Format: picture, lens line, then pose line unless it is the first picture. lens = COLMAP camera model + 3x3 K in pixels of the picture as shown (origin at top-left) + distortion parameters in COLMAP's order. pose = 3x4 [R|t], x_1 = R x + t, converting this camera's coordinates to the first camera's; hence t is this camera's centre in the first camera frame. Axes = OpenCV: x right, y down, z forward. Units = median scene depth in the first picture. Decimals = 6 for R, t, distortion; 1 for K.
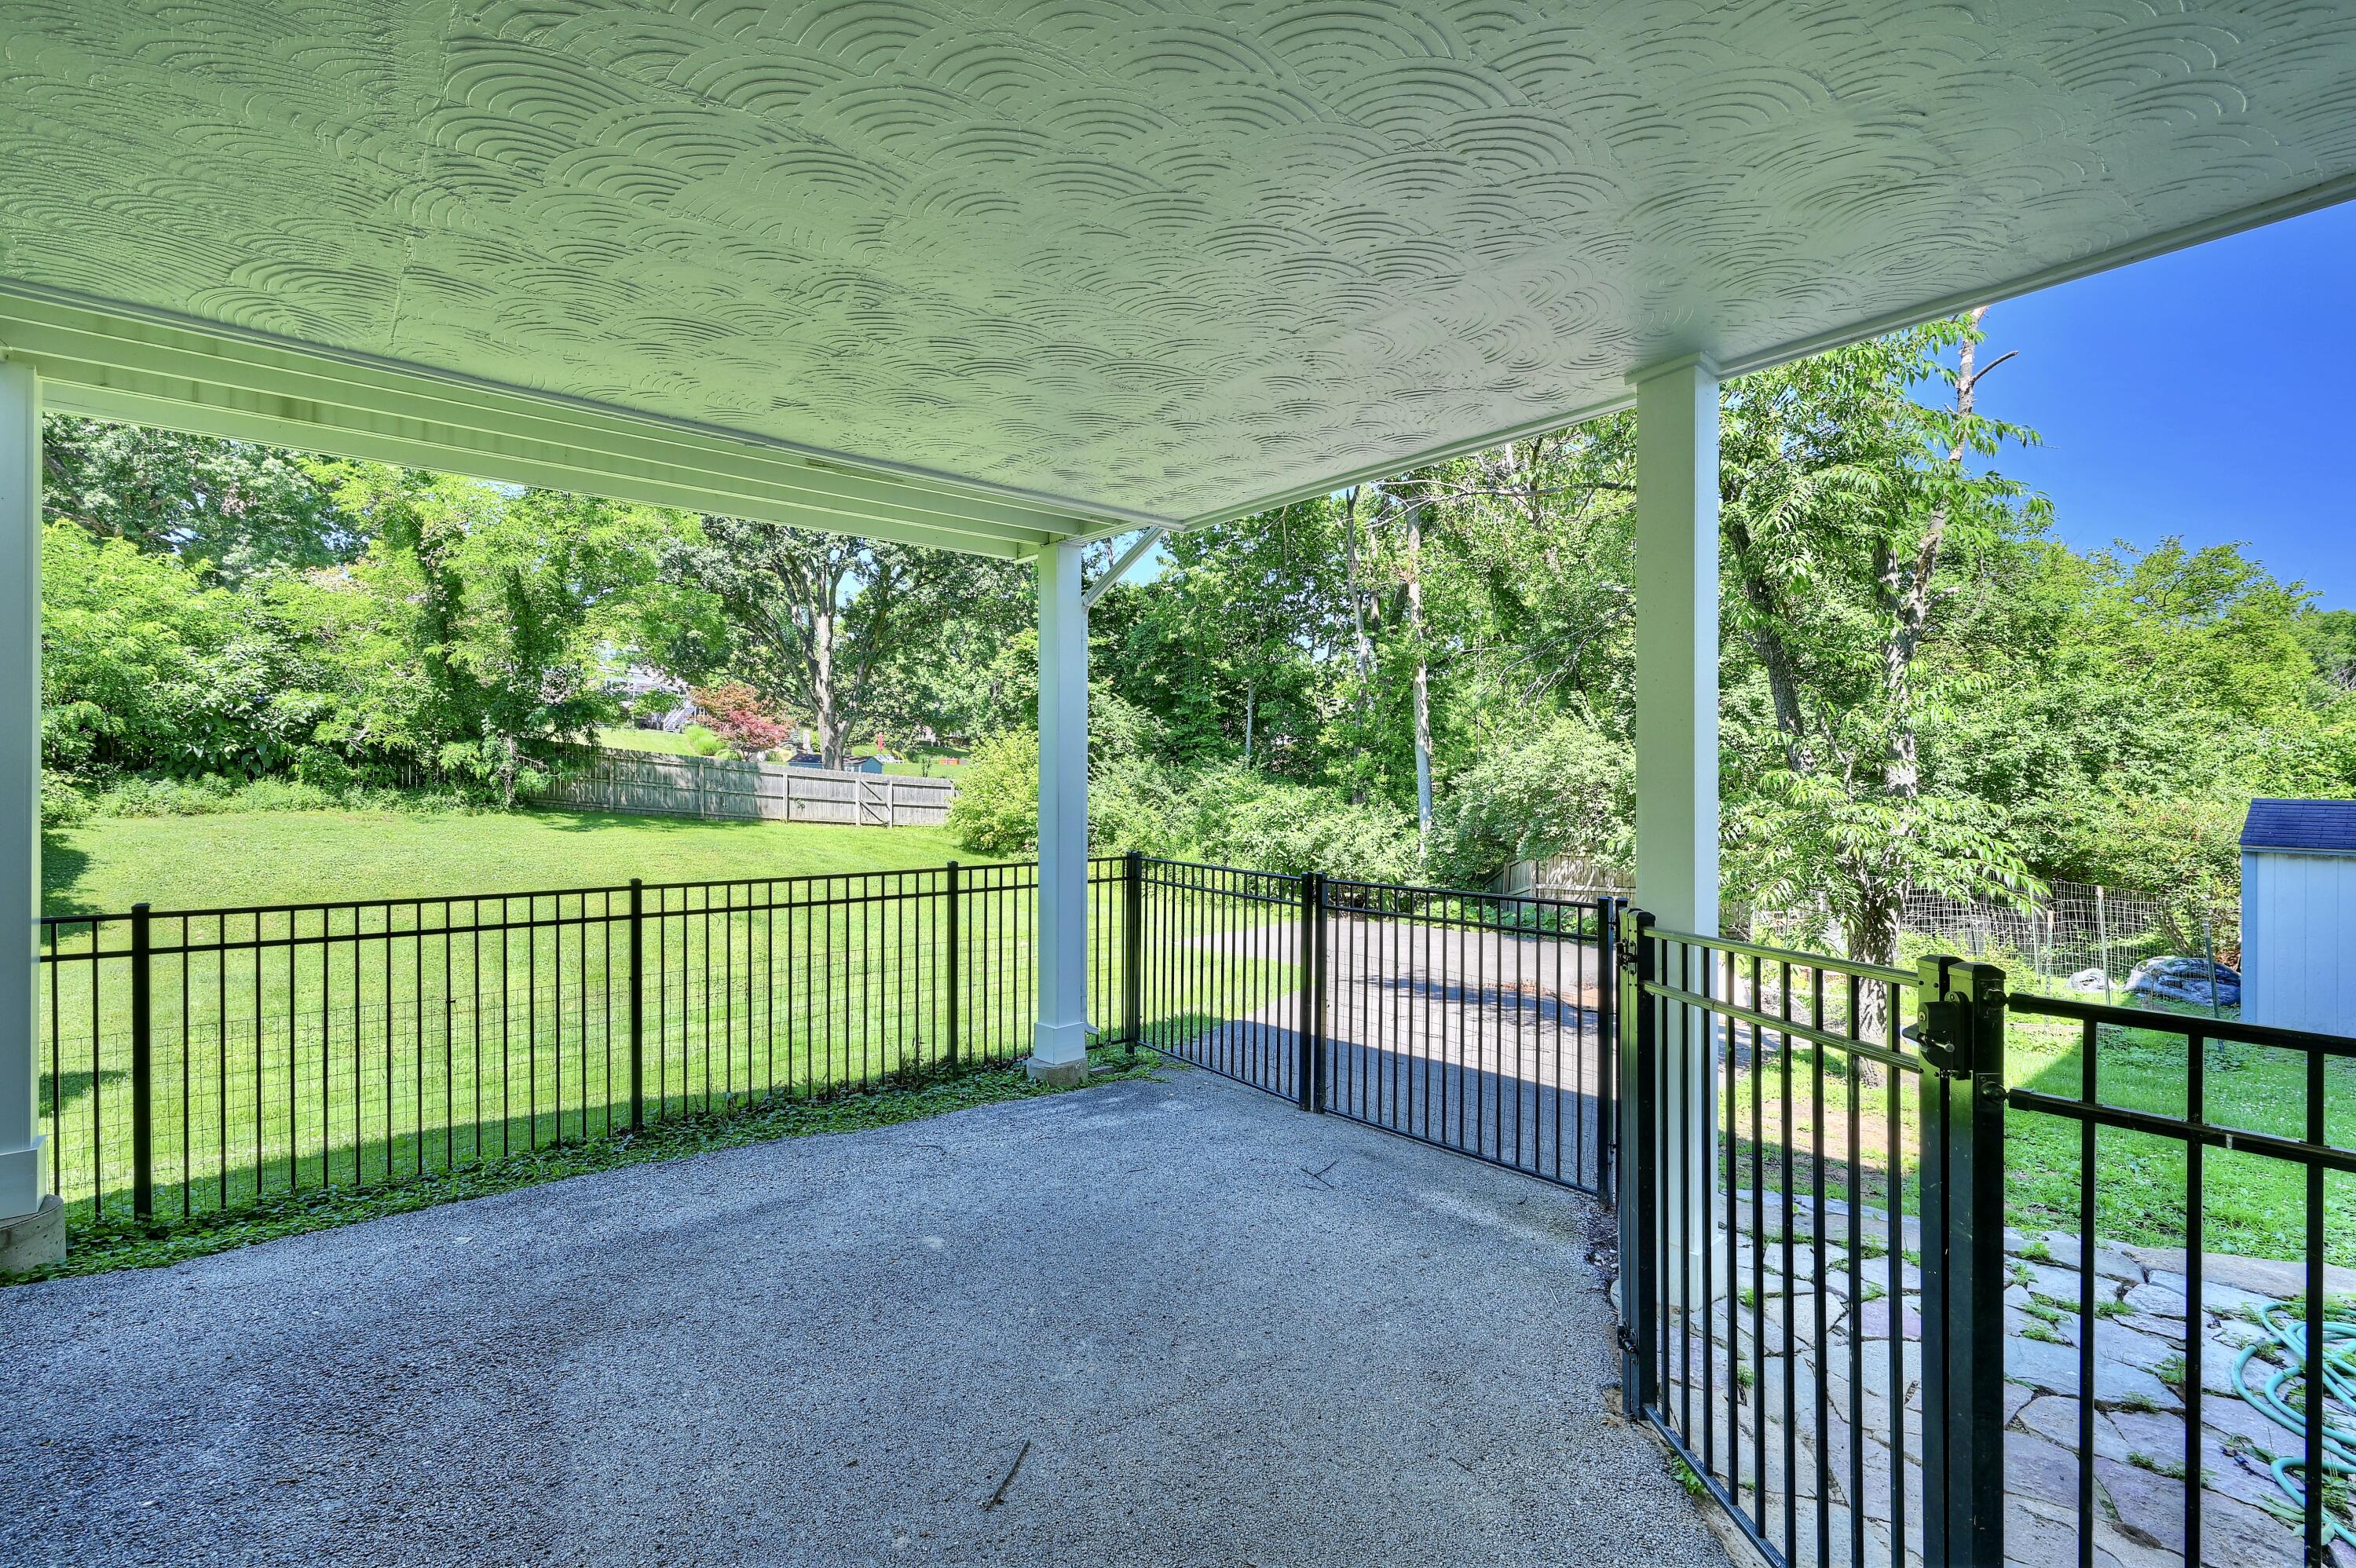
lens RADIAL K [[999.3, 0, 1171.9], [0, 999.3, 782.9], [0, 0, 1]] dist [-0.001429, 0.000173]
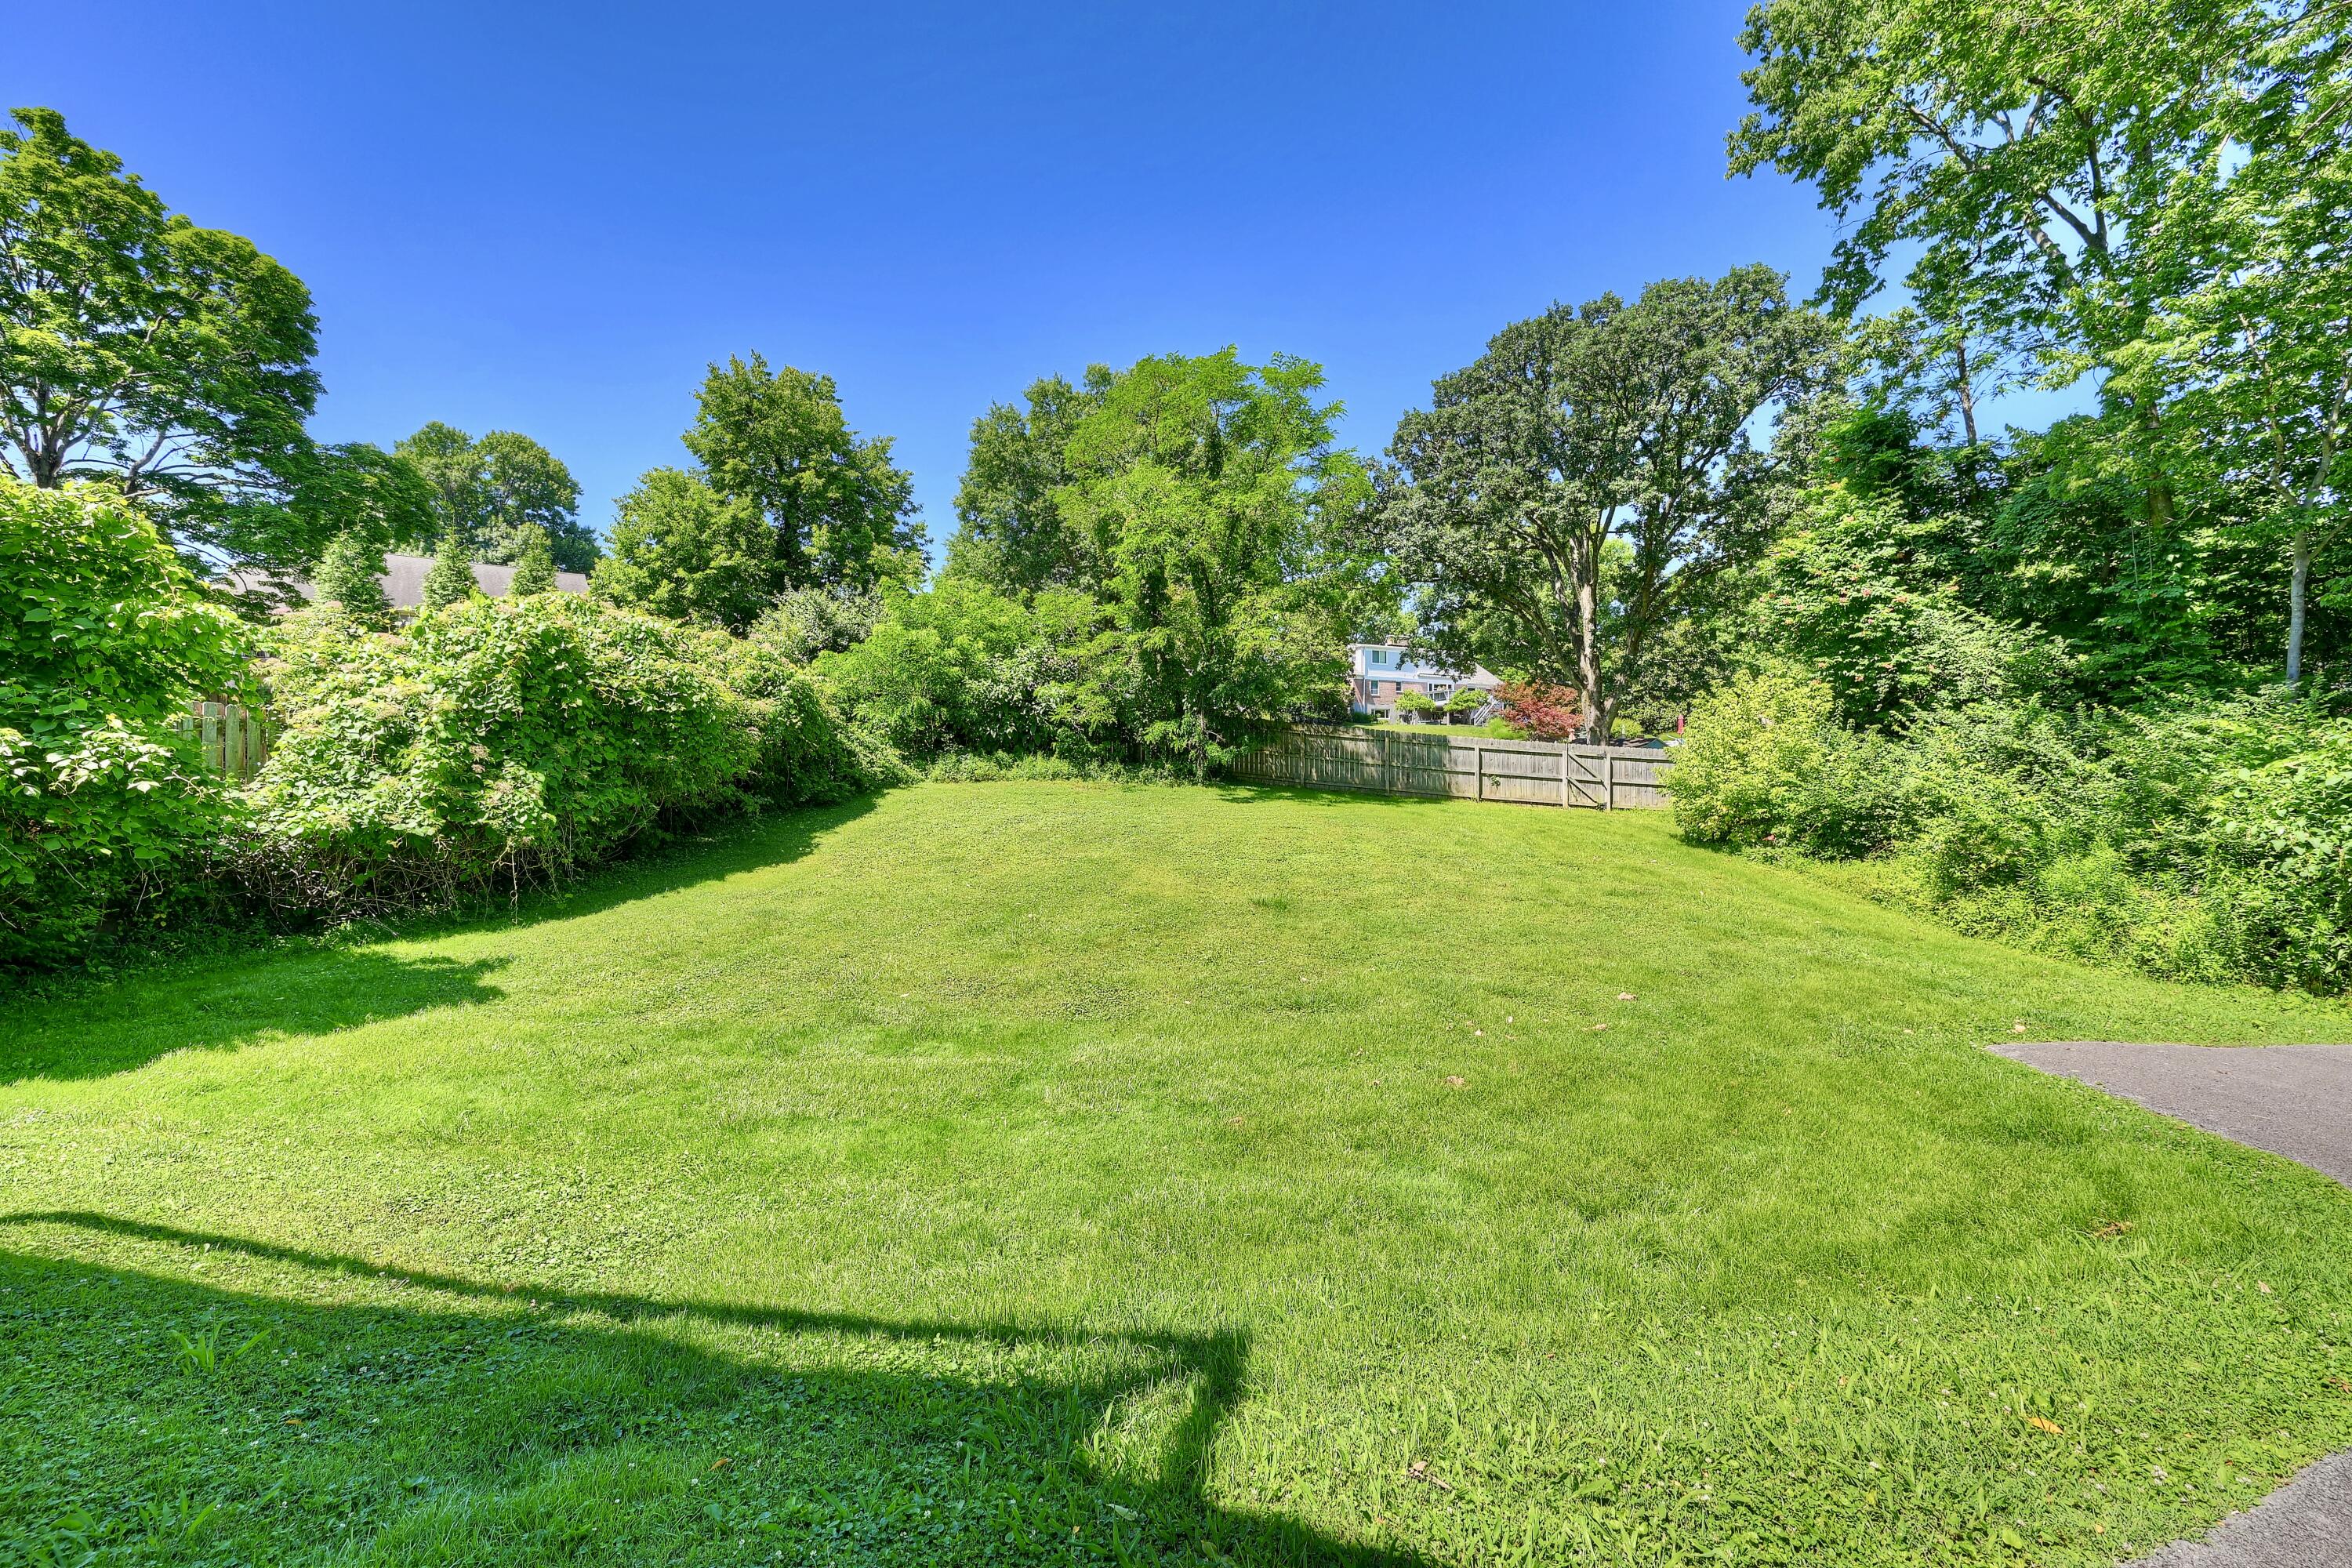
lens RADIAL K [[915.6, 0, 1176.1], [0, 915.6, 777.2], [0, 0, 1]] dist [0.000966, 0.000027]
pose [[0.674684, -0.005071, -0.738089, 0.045086], [0.003834, 0.999987, -0.003367, 0.024671], [0.738096, -0.000558, 0.674695, 0.309740]]
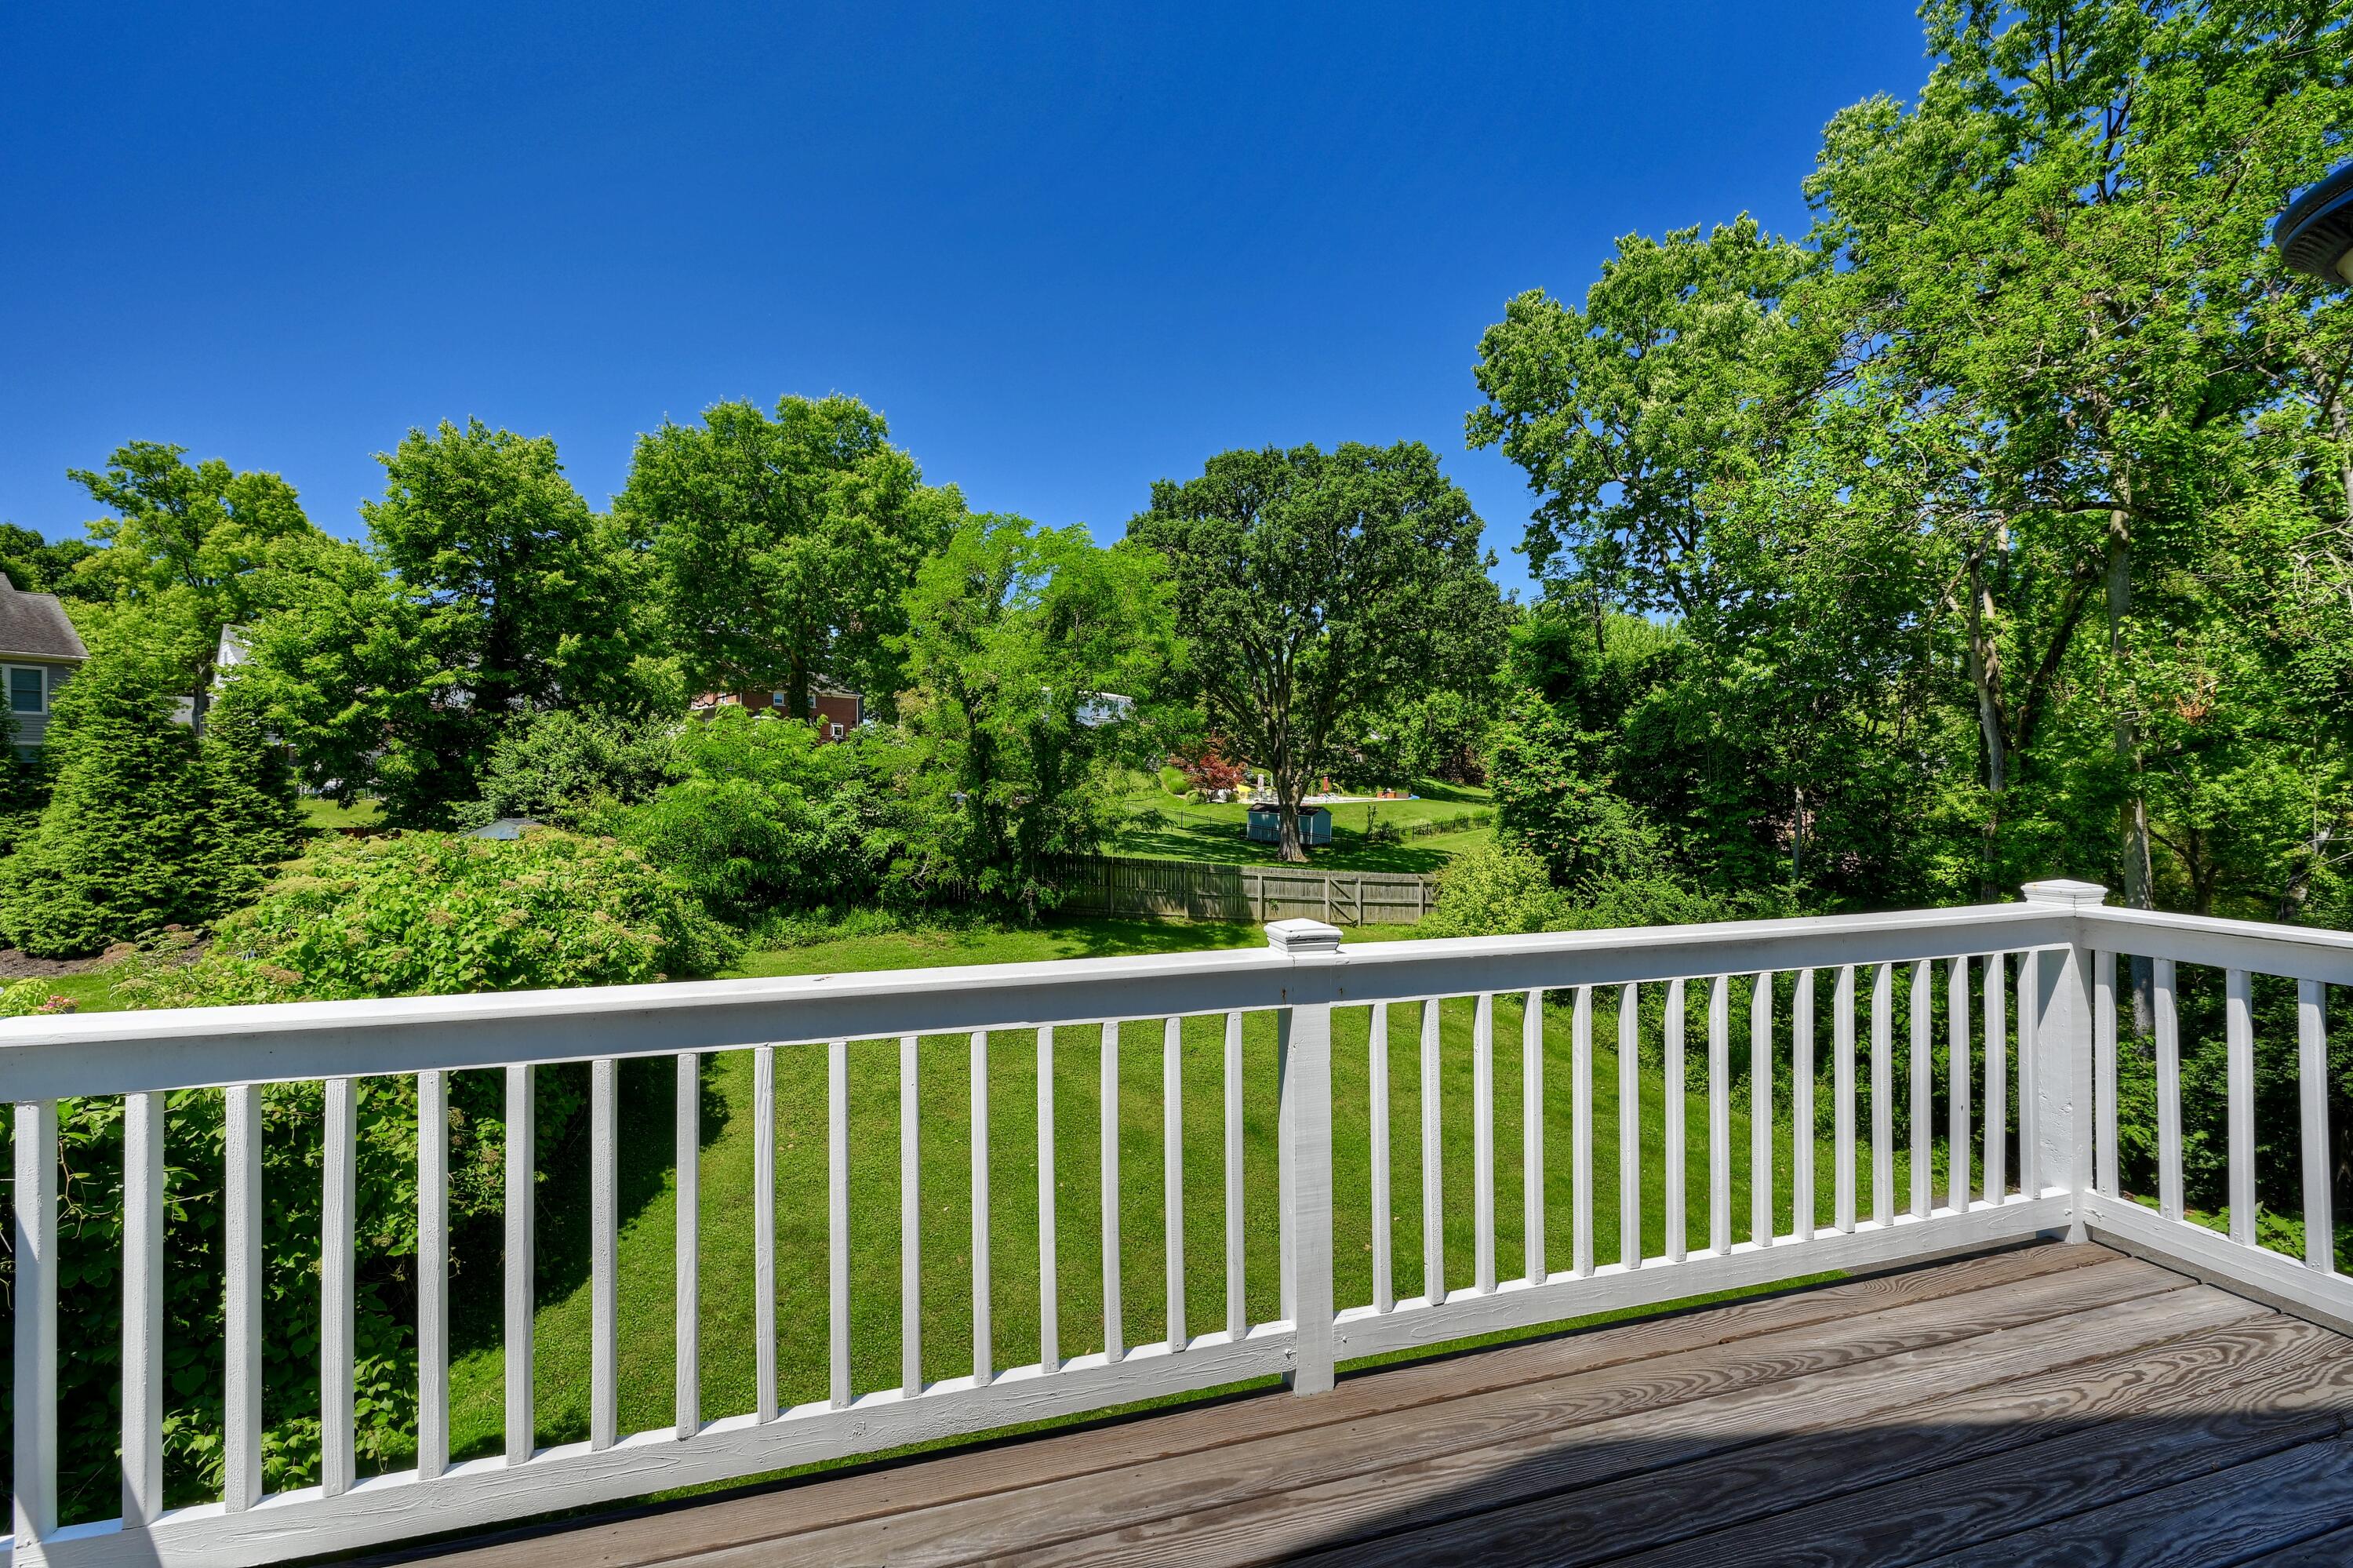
lens RADIAL K [[916.0, 0, 1178.2], [0, 916.0, 782.7], [0, 0, 1]] dist [0.000966, 0.000027]
pose [[0.909645, -0.003233, -0.415374, -0.091423], [0.002085, 0.999993, -0.003217, -0.126300], [0.415381, 0.002060, 0.909645, 0.141074]]
